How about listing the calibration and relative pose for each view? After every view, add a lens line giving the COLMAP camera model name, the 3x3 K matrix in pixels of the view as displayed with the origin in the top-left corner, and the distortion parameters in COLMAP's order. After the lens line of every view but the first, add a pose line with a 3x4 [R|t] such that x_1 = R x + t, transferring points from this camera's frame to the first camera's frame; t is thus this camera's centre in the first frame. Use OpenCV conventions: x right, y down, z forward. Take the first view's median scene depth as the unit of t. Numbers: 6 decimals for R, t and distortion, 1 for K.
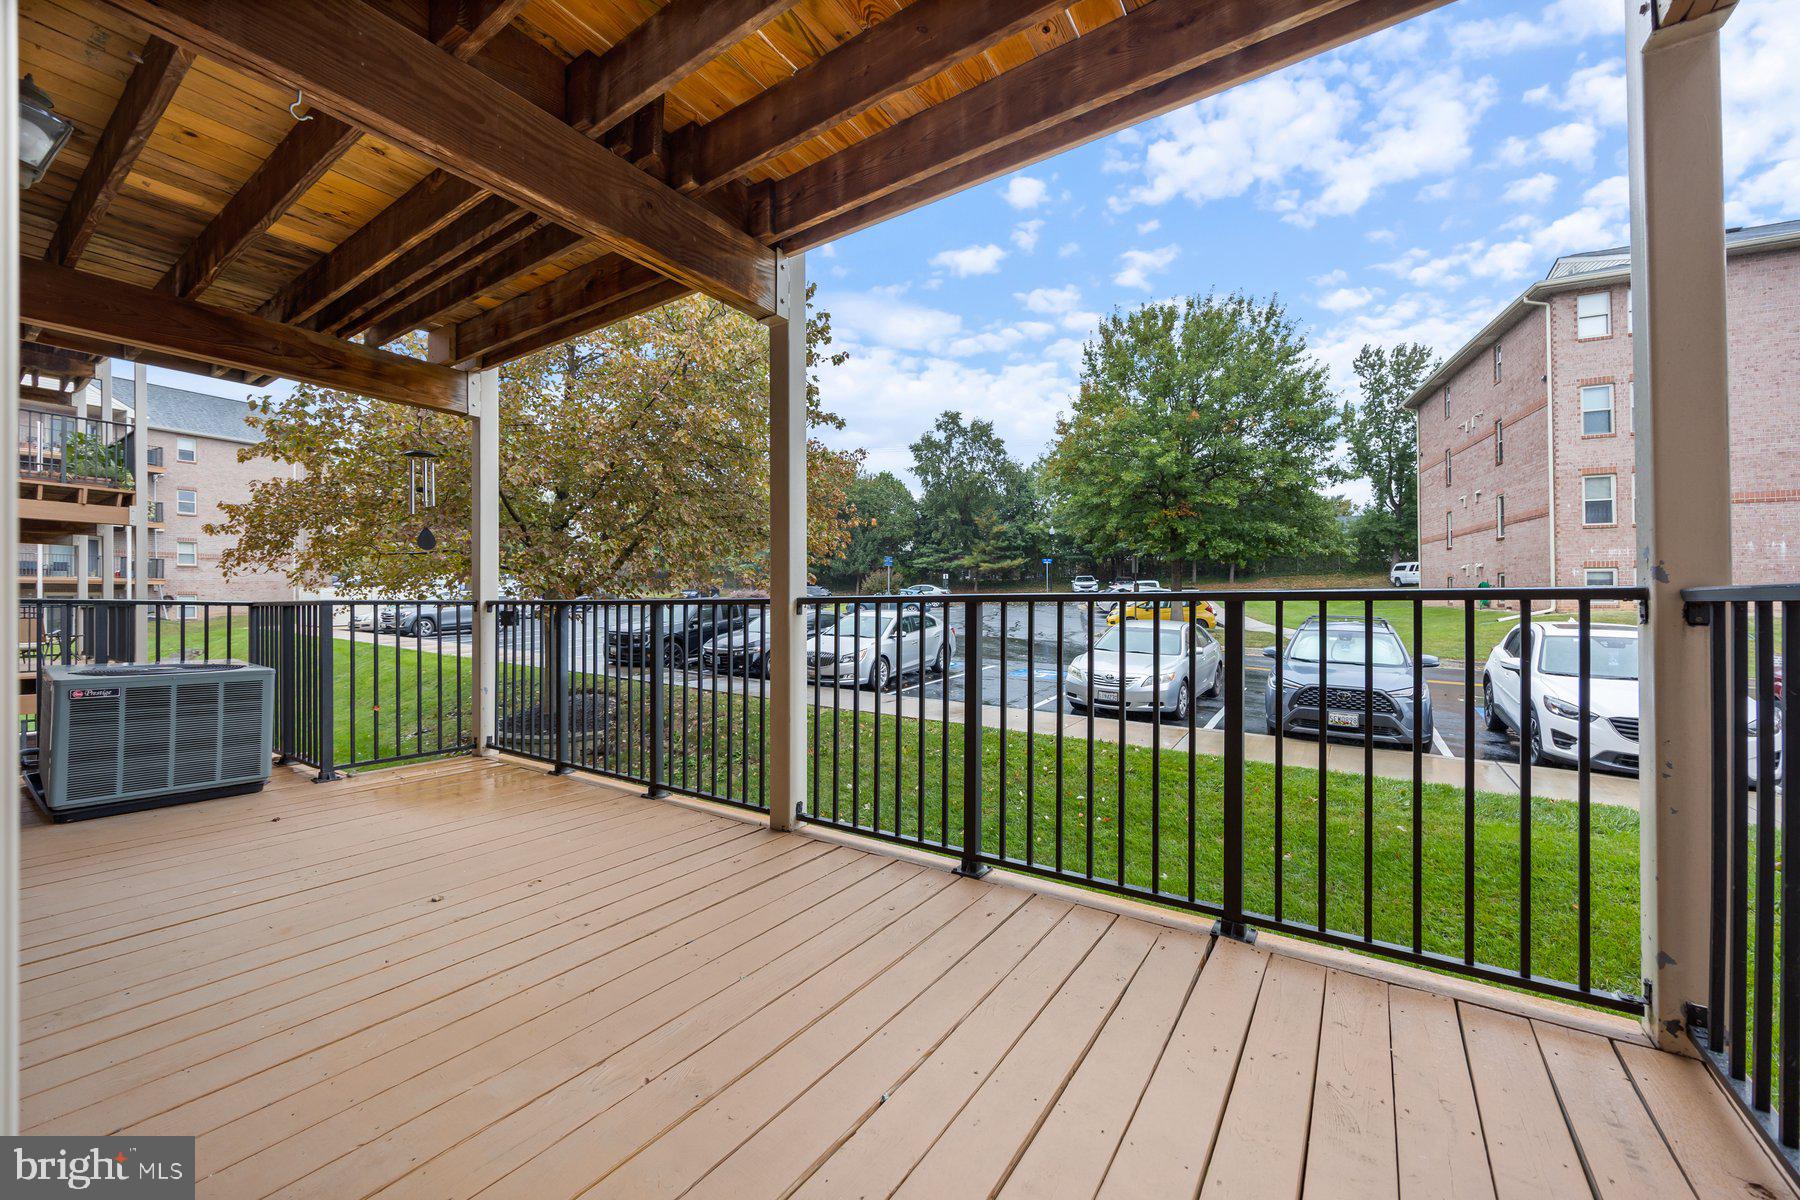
lens RADIAL K [[686.1, 0, 898.2], [0, 686.1, 596.9], [0, 0, 1]] dist [-0.001801, 0.001083]
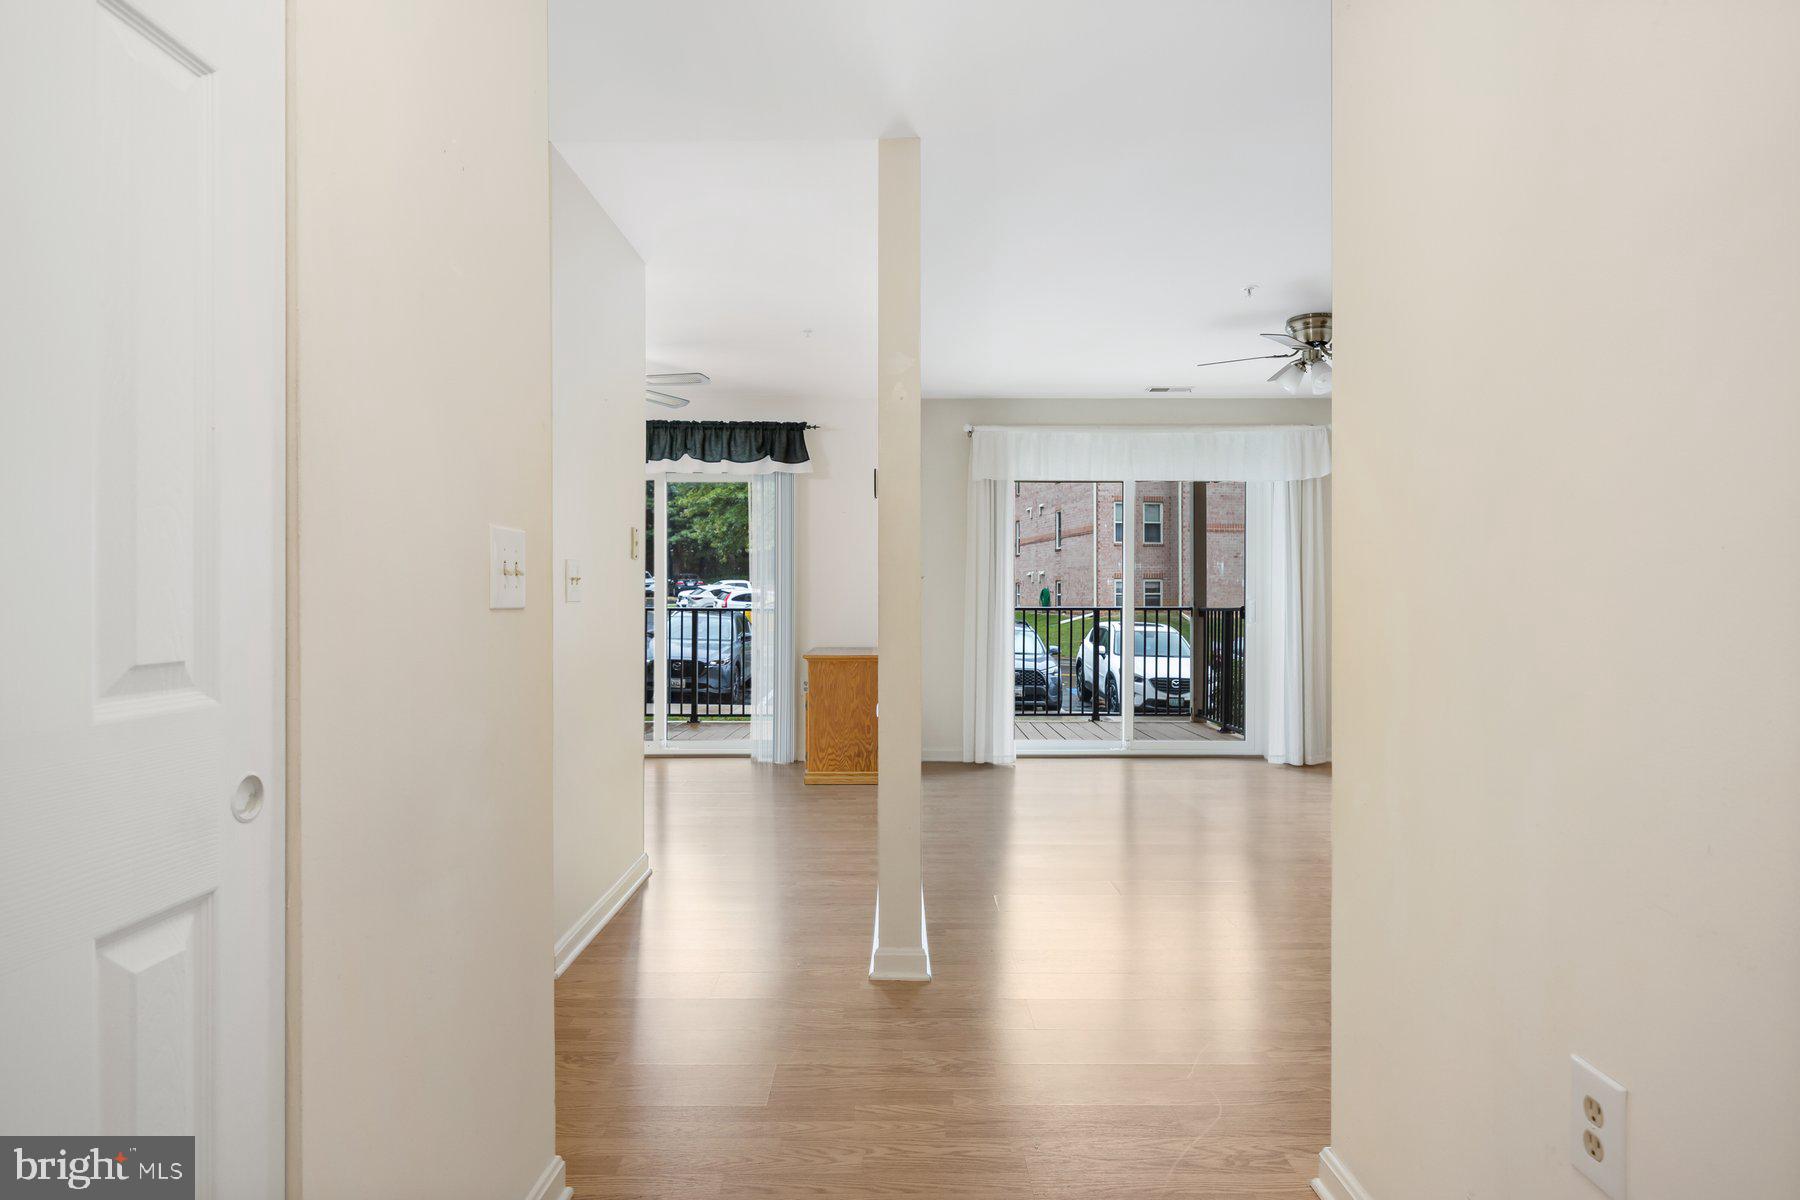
lens RADIAL K [[997.5, 0, 898.5], [0, 997.5, 598.5], [0, 0, 1]] dist [0.001384, 0.000182]
pose [[0.827075, 0.005630, 0.562063, -0.250823], [-0.007005, 0.999975, 0.000291, -0.004439], [-0.562048, -0.004178, 0.827094, -0.199312]]
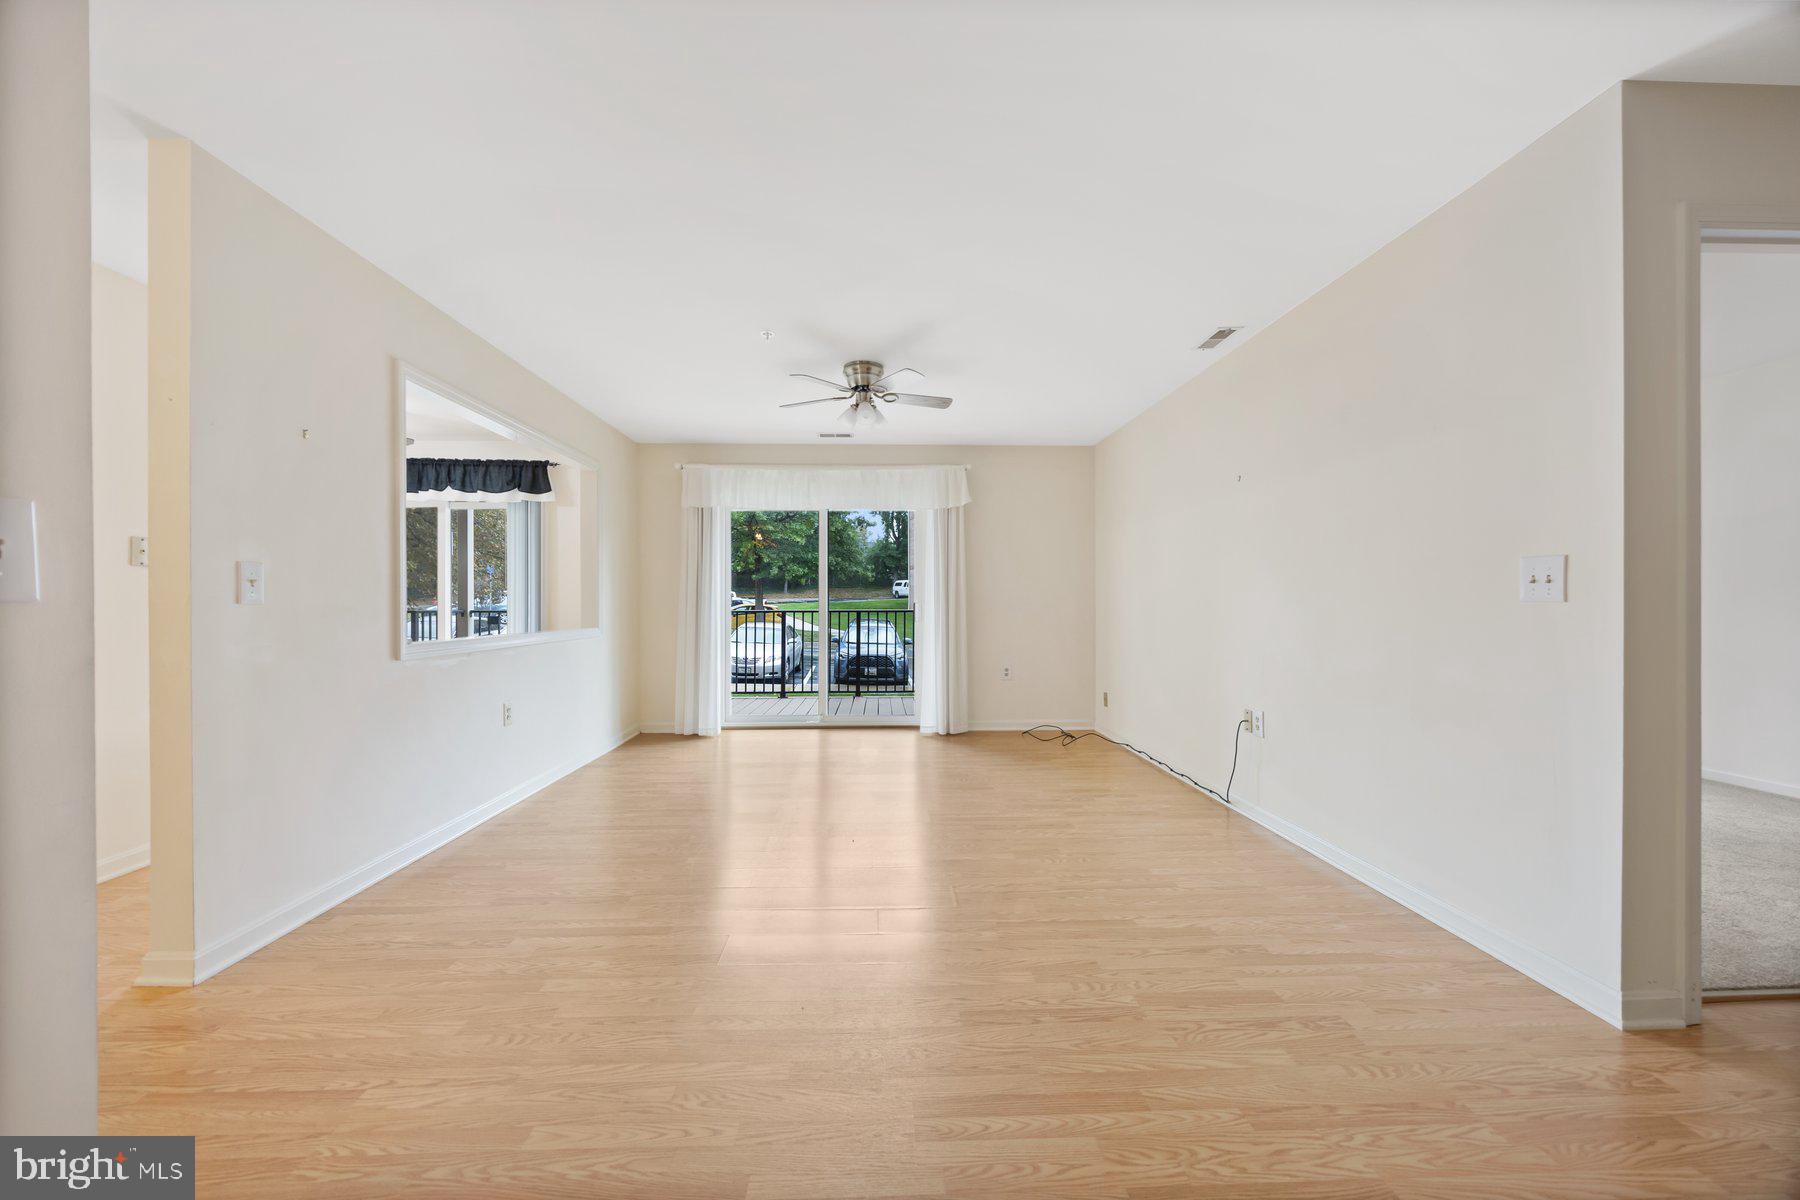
lens RADIAL K [[686.1, 0, 899.0], [0, 686.1, 608.3], [0, 0, 1]] dist [-0.001801, 0.001083]
pose [[0.807059, 0.001323, 0.590469, -0.155371], [-0.005697, 0.999968, 0.005546, -0.004335], [-0.590443, -0.007840, 0.807041, -0.218383]]
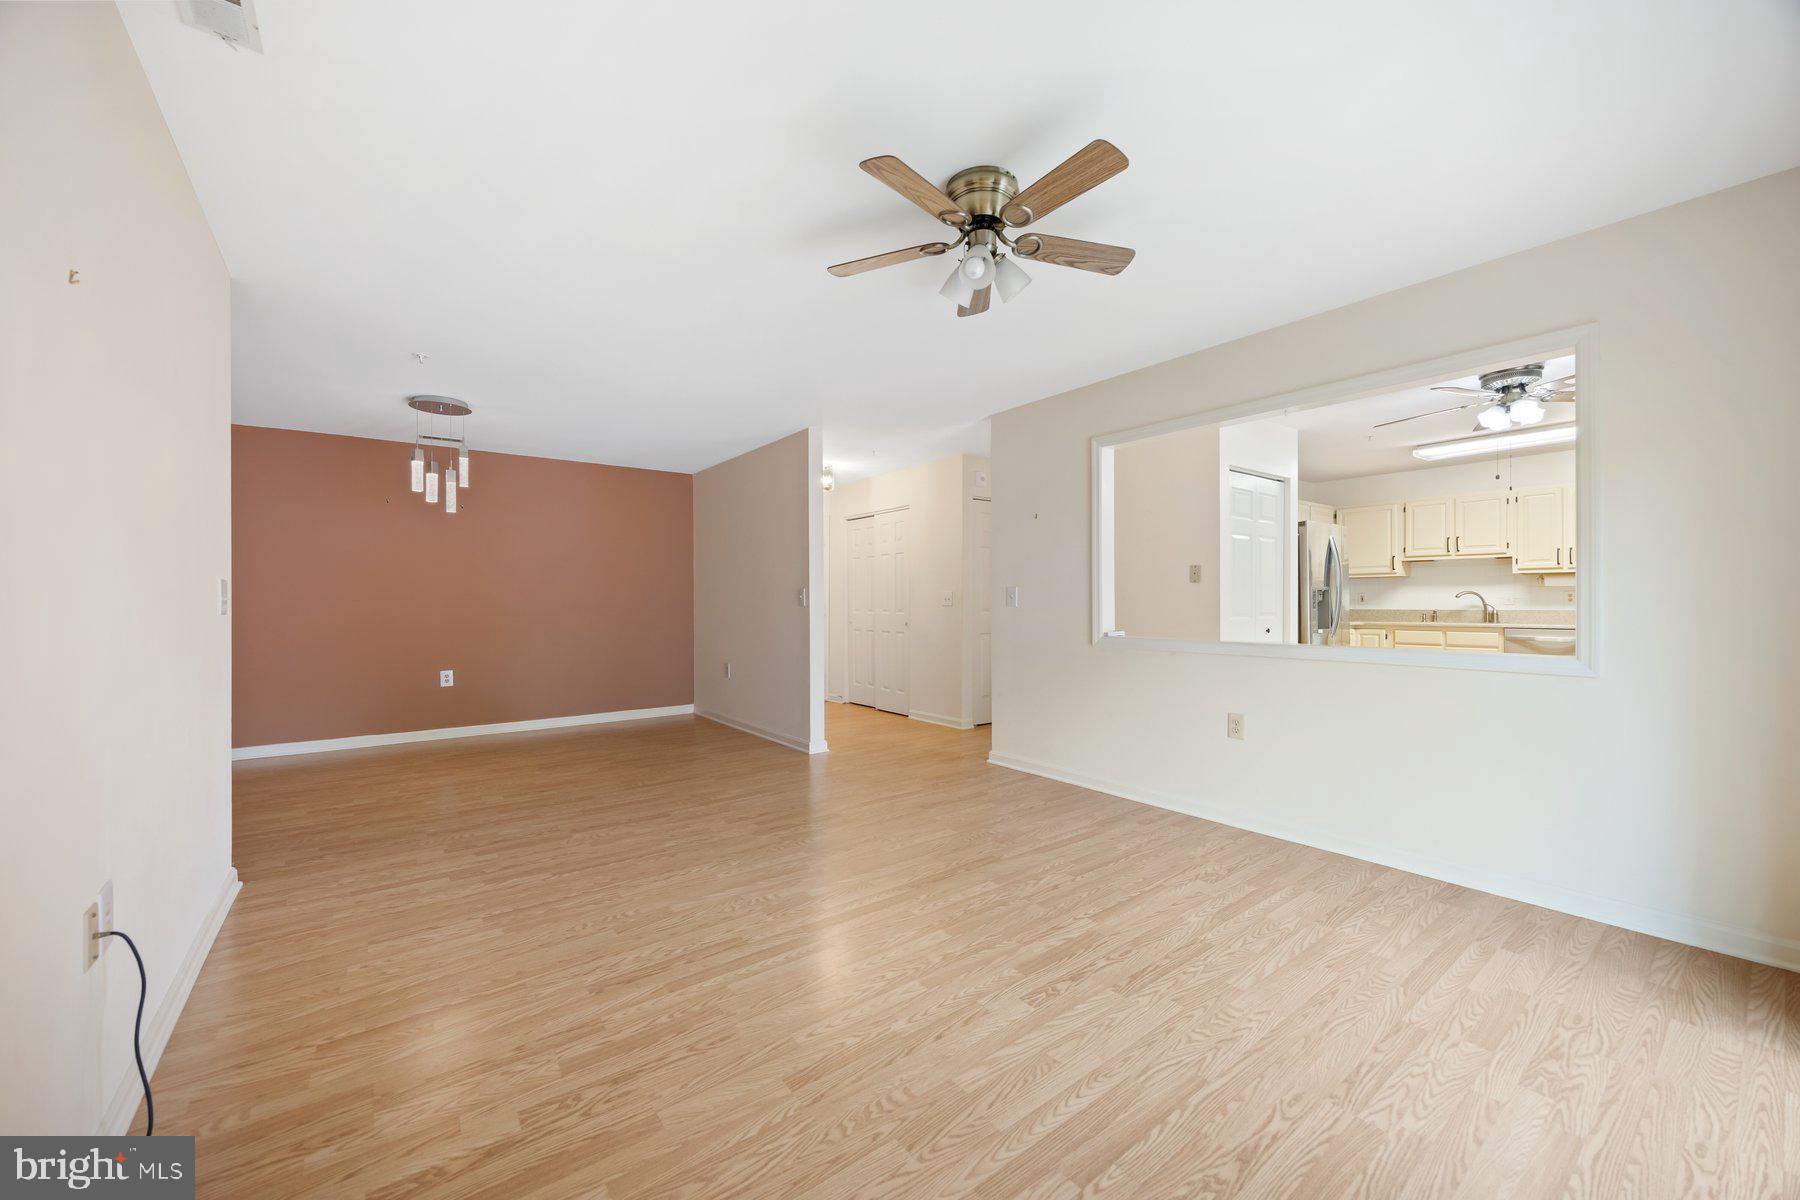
lens RADIAL K [[686.1, 0, 890.6], [0, 686.1, 618.9], [0, 0, 1]] dist [-0.001801, 0.001083]
pose [[-0.328867, 0.031394, -0.943854, 0.031852], [0.007386, 0.999502, 0.030672, -0.006781], [0.944347, 0.003116, -0.328935, -0.055898]]
